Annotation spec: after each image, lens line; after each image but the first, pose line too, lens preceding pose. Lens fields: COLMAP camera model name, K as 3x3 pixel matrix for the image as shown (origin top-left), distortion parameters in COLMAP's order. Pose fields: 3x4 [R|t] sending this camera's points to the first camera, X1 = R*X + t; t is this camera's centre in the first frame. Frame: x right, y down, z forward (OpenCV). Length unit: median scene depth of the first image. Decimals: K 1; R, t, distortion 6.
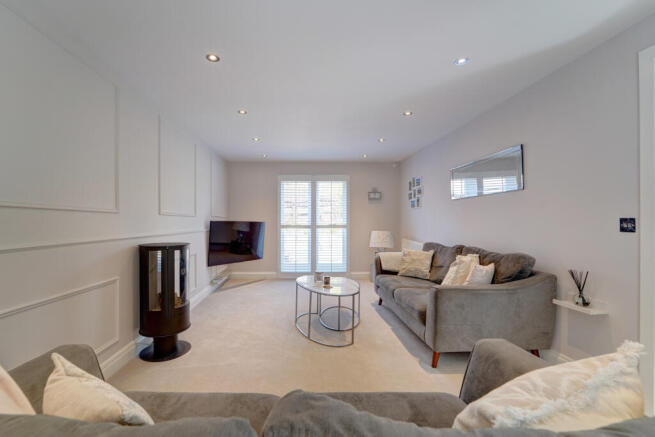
lens RADIAL K [[275.0, 0, 302.8], [0, 275.0, 219.8], [0, 0, 1]] dist [-0.026424, -0.000253]
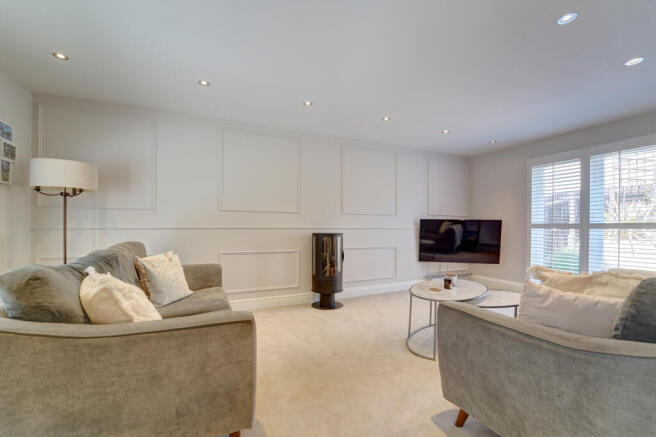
lens RADIAL K [[273.7, 0, 327.1], [0, 273.7, 222.2], [0, 0, 1]] dist [-0.025004, 0.000035]
pose [[0.400708, -0.016688, -0.916054, 0.501142], [0.006633, 0.999861, -0.015313, 0.028730], [0.916182, 0.000060, 0.400762, 0.229866]]
